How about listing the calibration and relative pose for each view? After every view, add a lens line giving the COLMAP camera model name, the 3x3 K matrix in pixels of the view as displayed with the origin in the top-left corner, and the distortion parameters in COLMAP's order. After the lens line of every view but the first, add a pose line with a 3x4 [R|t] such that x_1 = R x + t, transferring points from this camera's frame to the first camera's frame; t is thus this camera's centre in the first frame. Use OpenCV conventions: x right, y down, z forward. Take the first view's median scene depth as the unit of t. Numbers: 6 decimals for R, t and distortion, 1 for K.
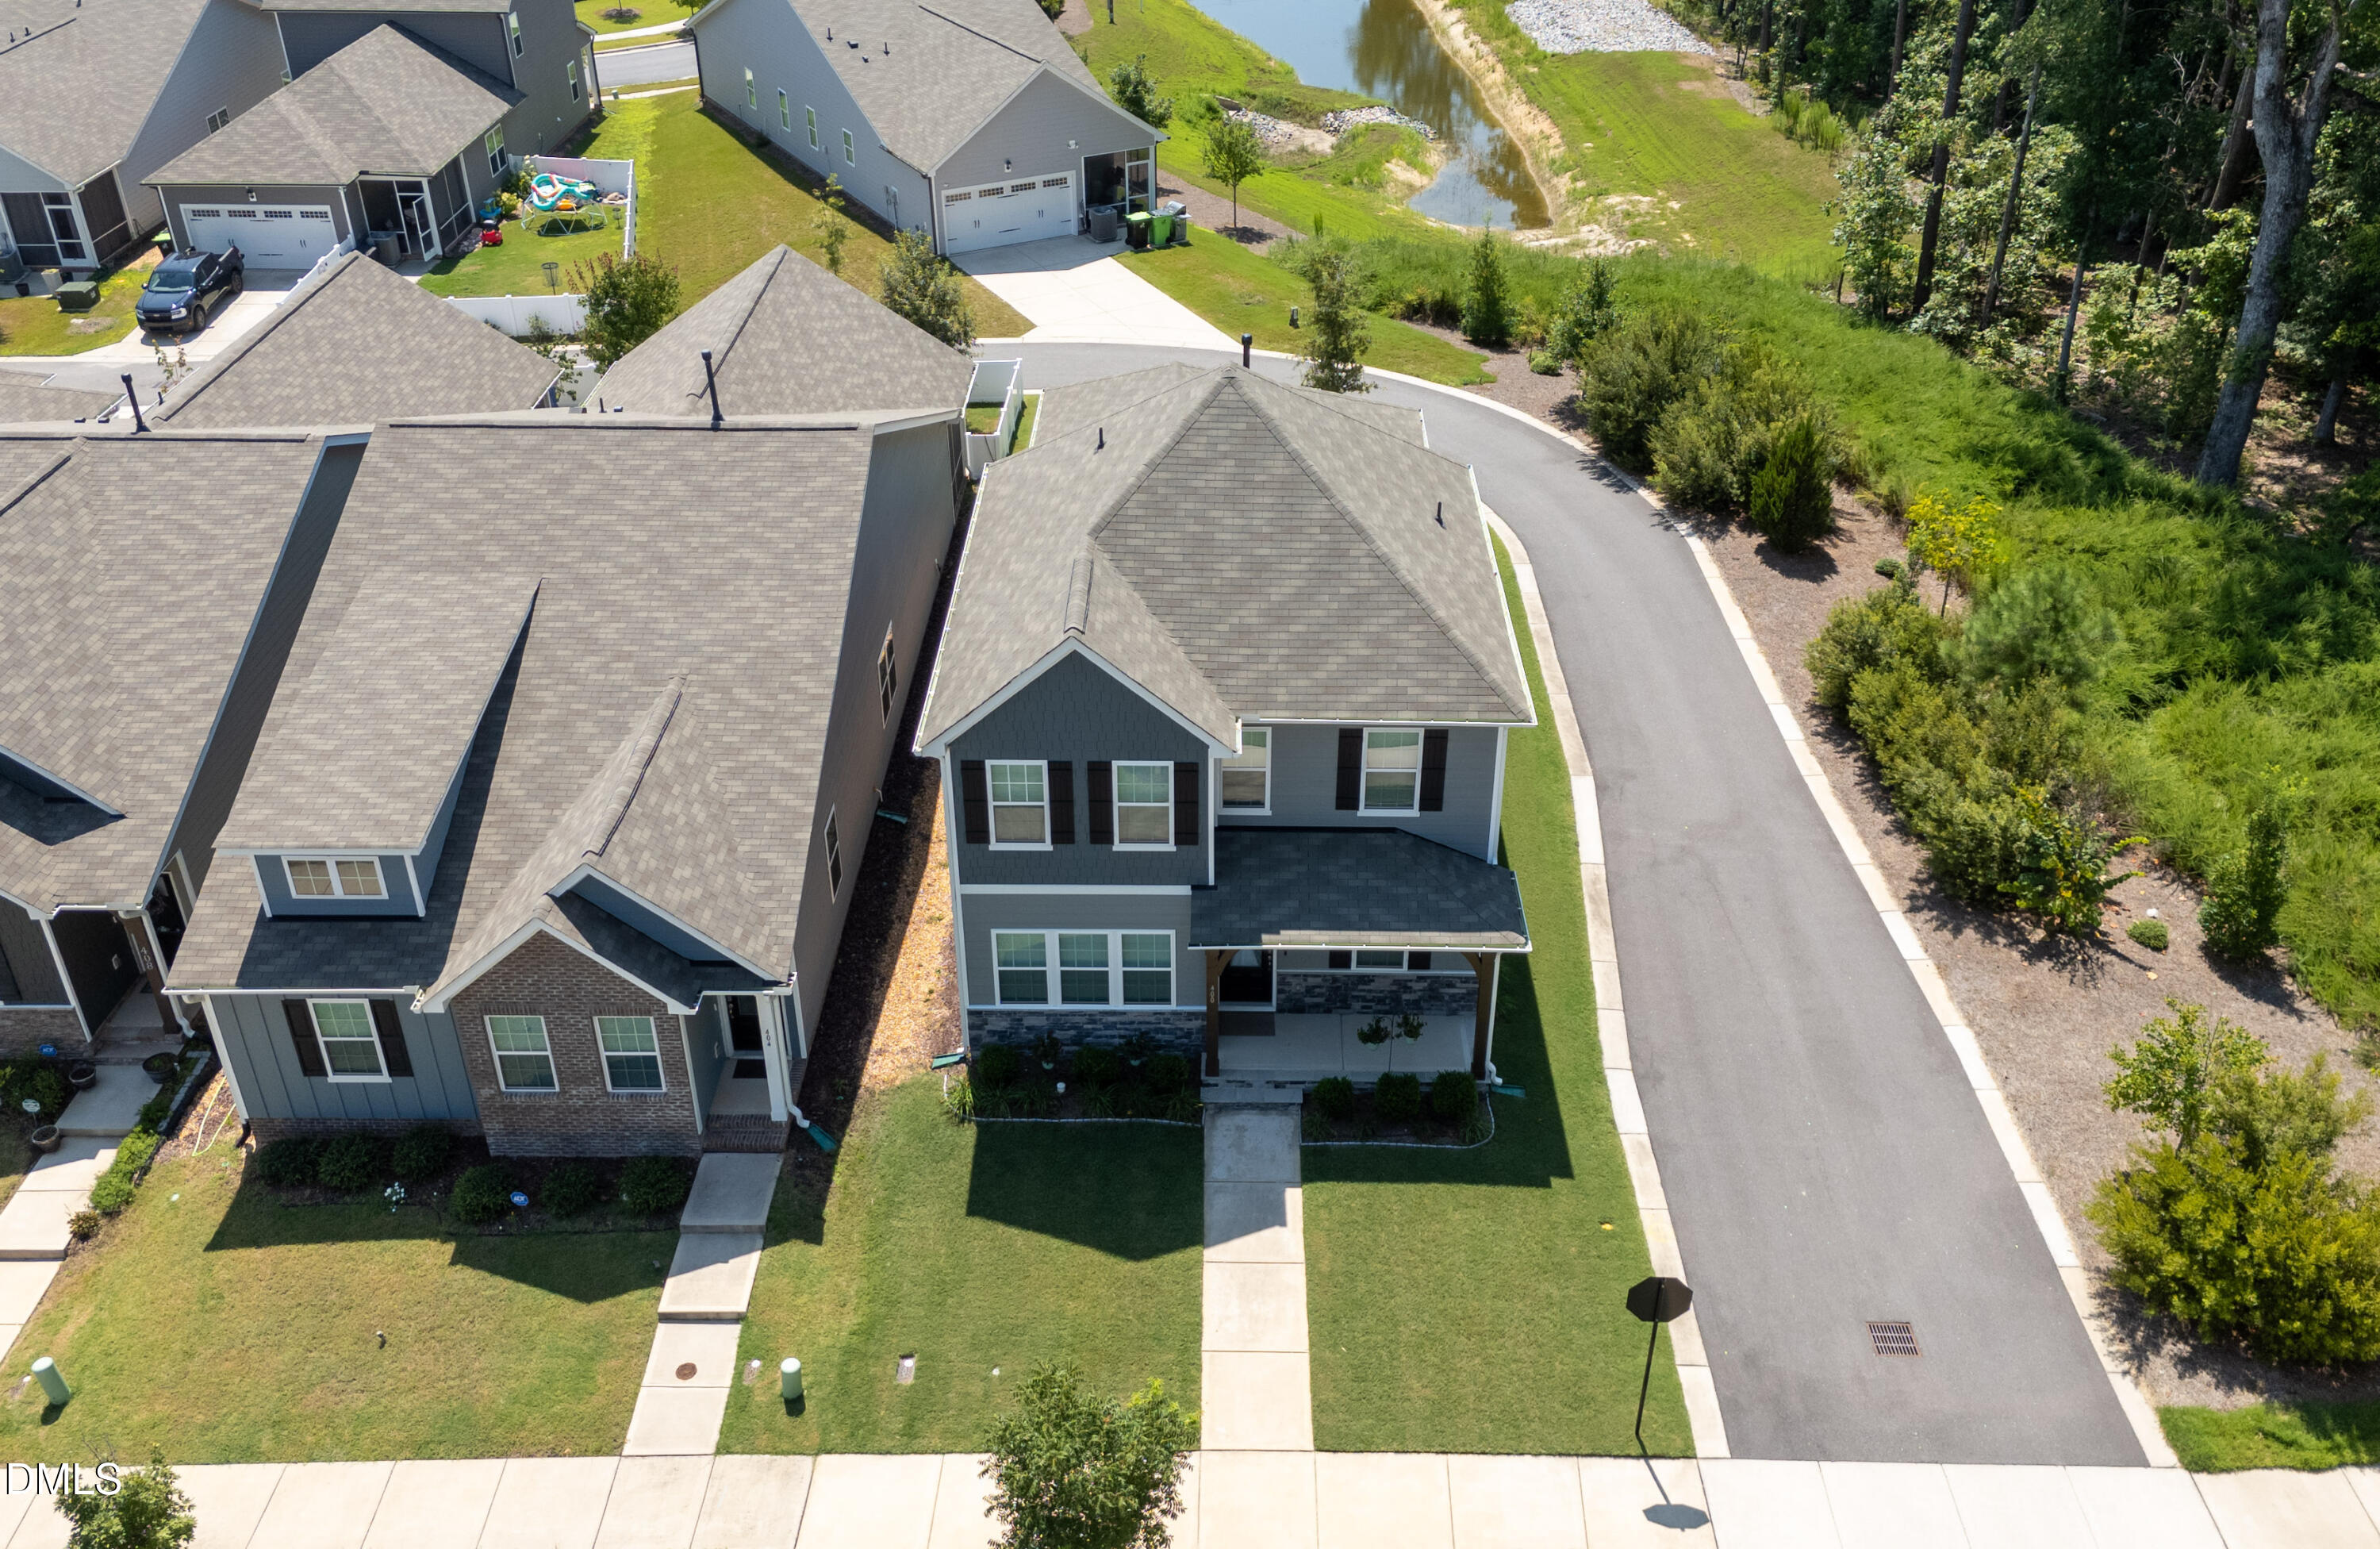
lens RADIAL K [[2035.4, 0, 1177.8], [0, 2035.4, 775.0], [0, 0, 1]] dist [0.080789, -0.073875]
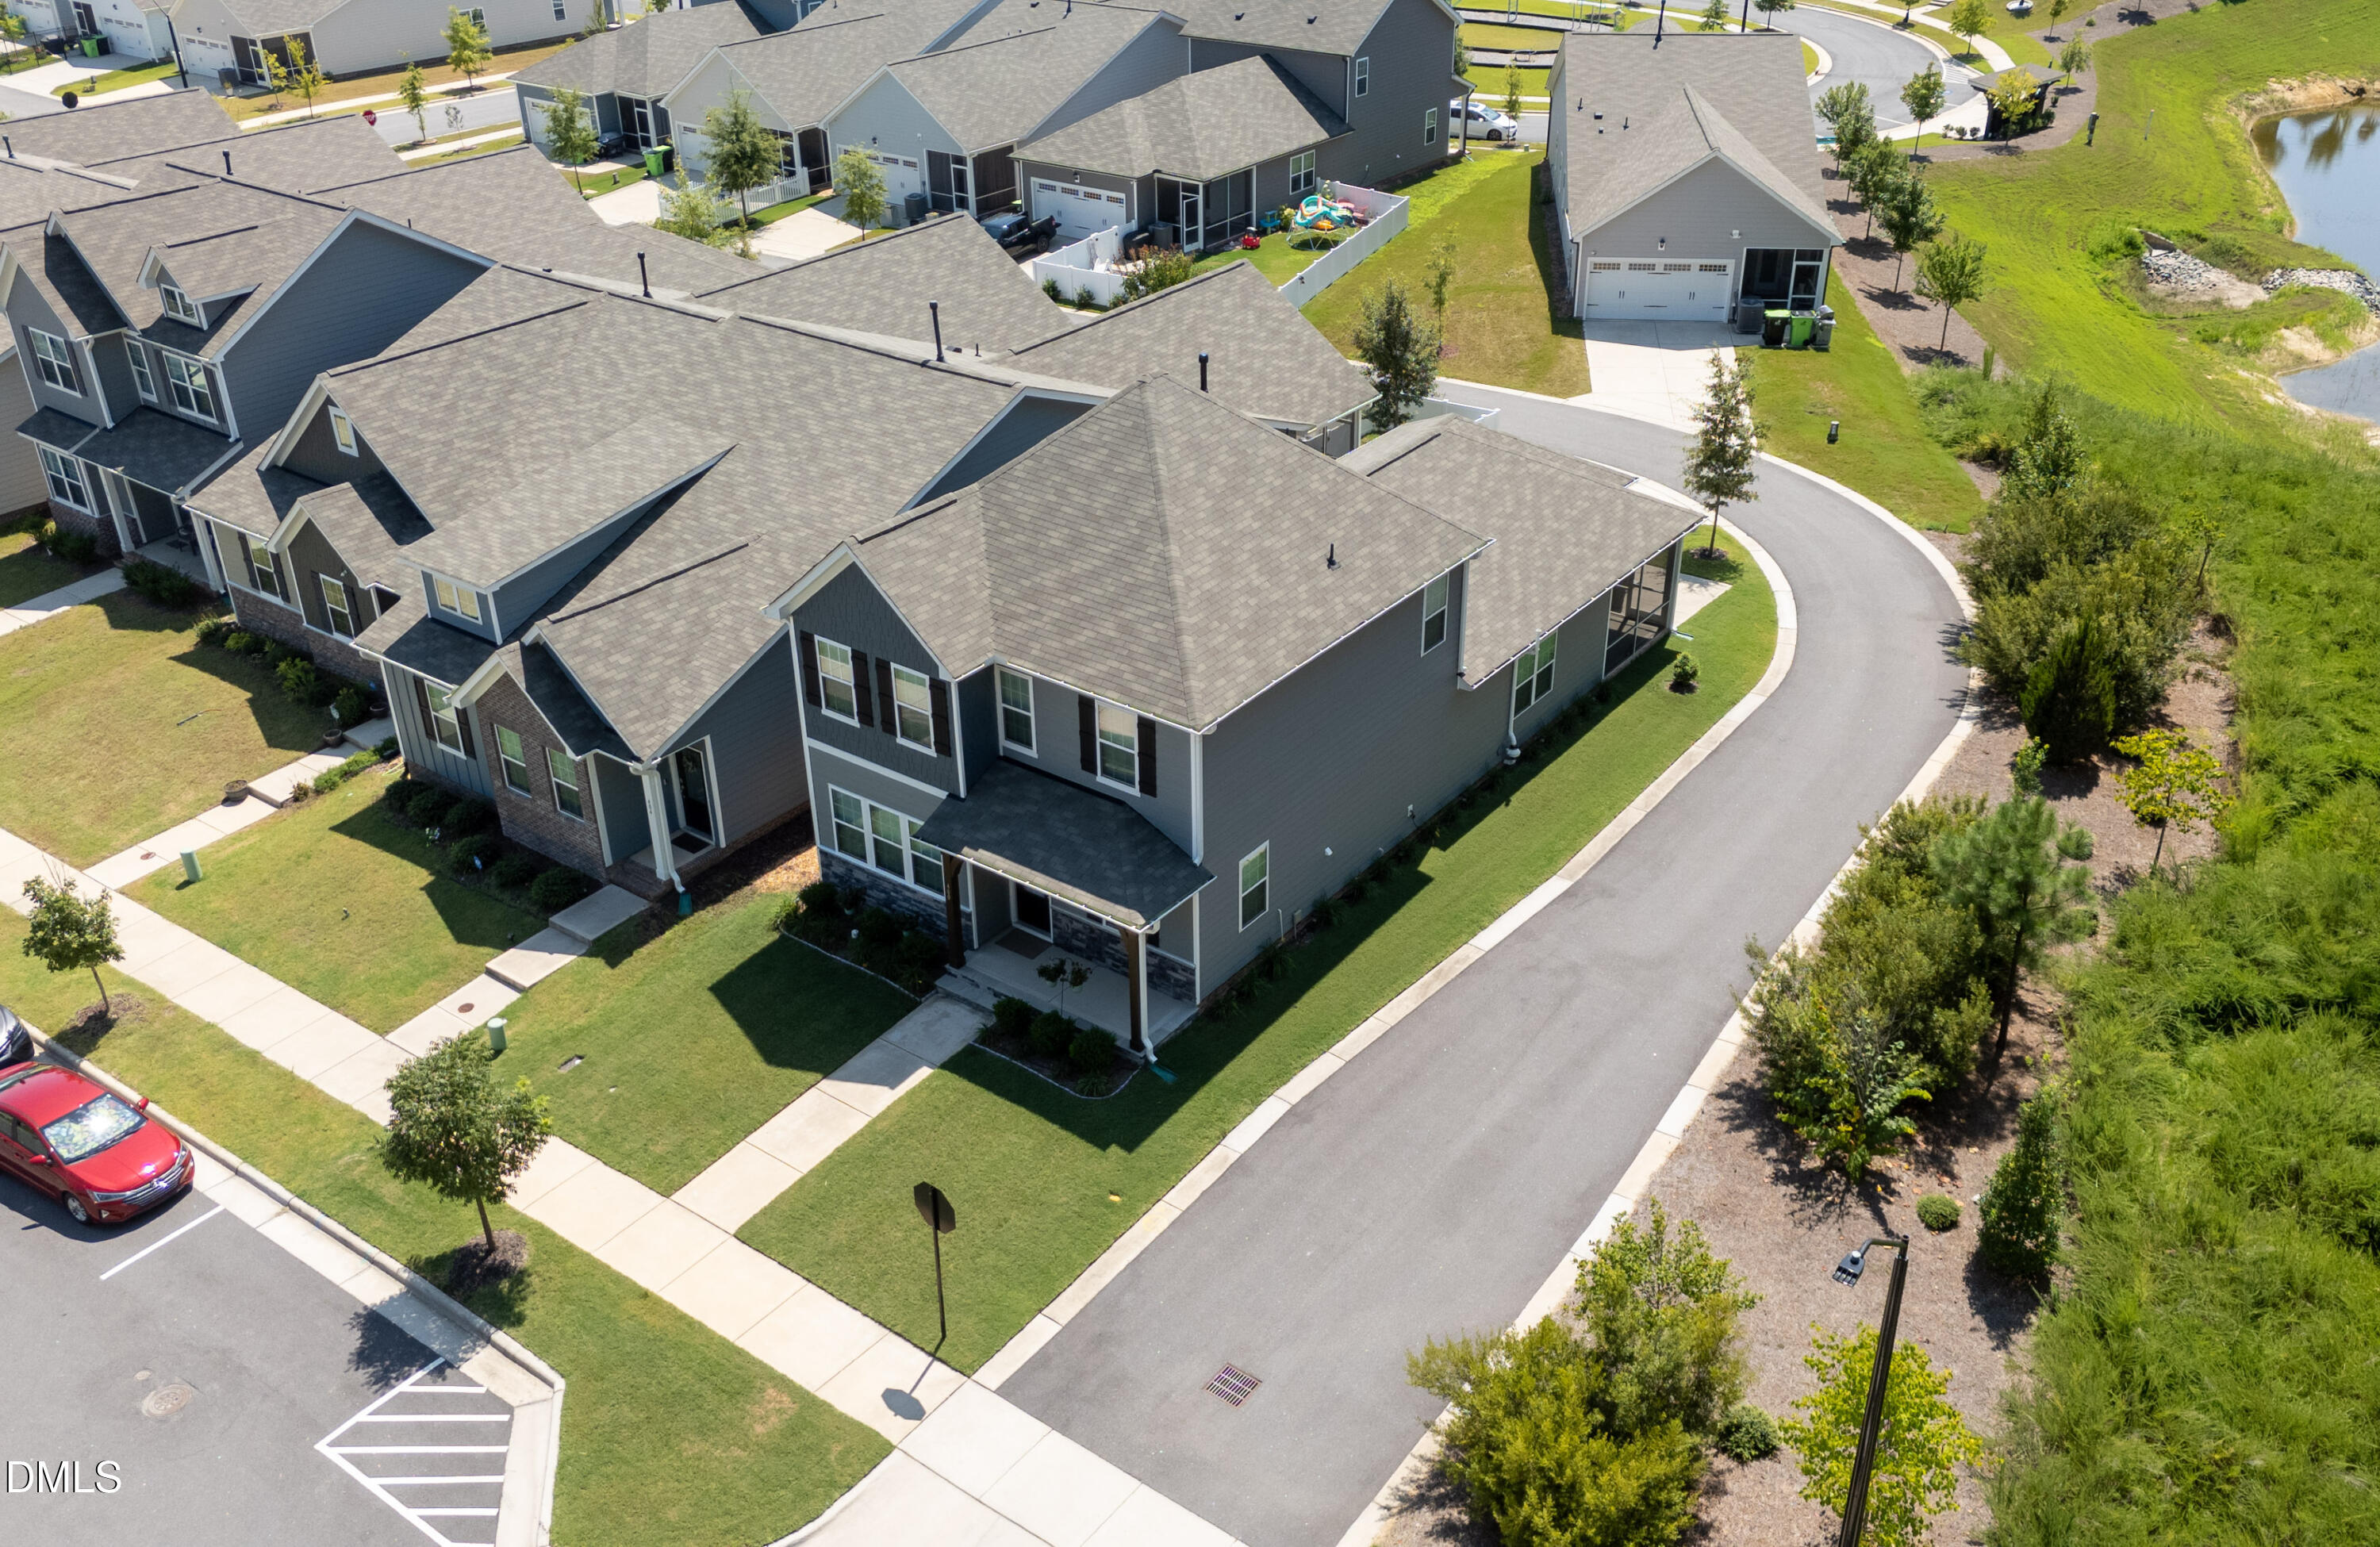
lens RADIAL K [[2021.3, 0, 1190.0], [0, 2021.3, 773.5], [0, 0, 1]] dist [0.077881, -0.088427]
pose [[0.813611, 0.286181, -0.506100, 0.656367], [-0.303247, 0.951569, 0.050574, -0.052473], [0.496062, 0.112326, 0.860991, 0.074073]]
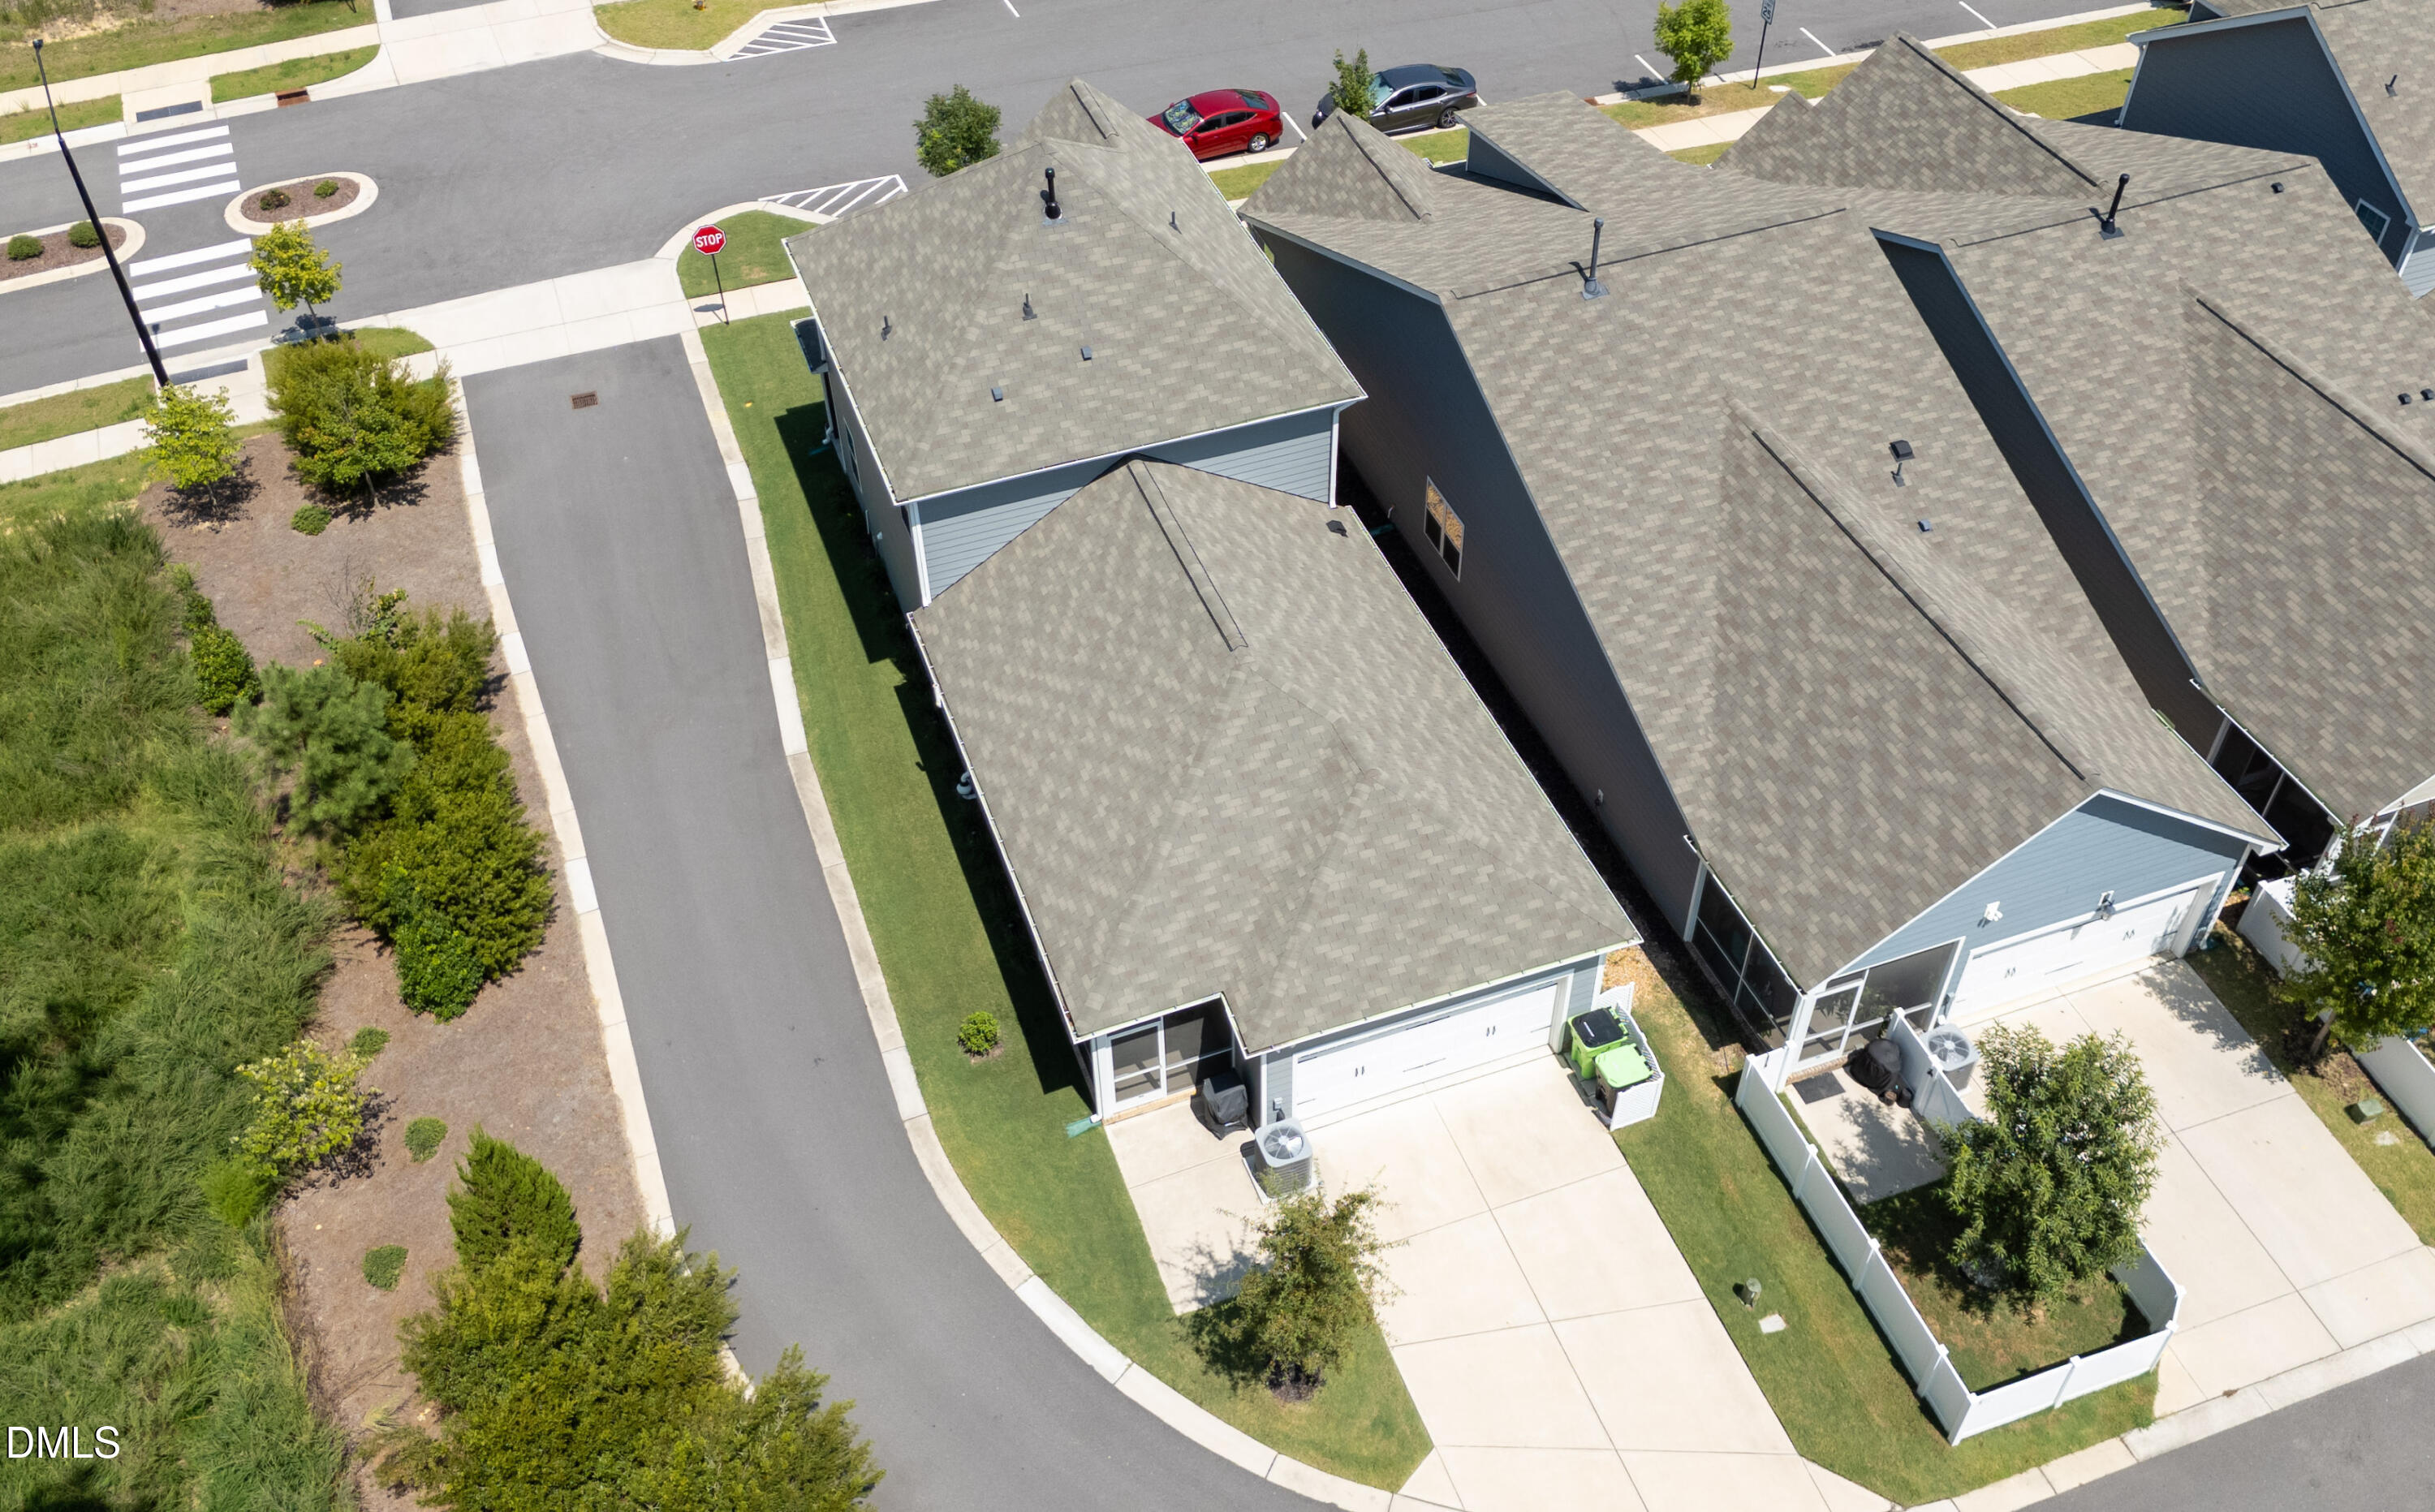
lens RADIAL K [[2120.8, 0, 1260.4], [0, 2120.8, 754.1], [0, 0, 1]] dist [0.001606, -0.007960]
pose [[-0.926477, 0.267321, -0.264914, 0.324133], [-0.193677, 0.264882, 0.944631, -1.256901], [0.322690, 0.926486, -0.193633, 1.571142]]
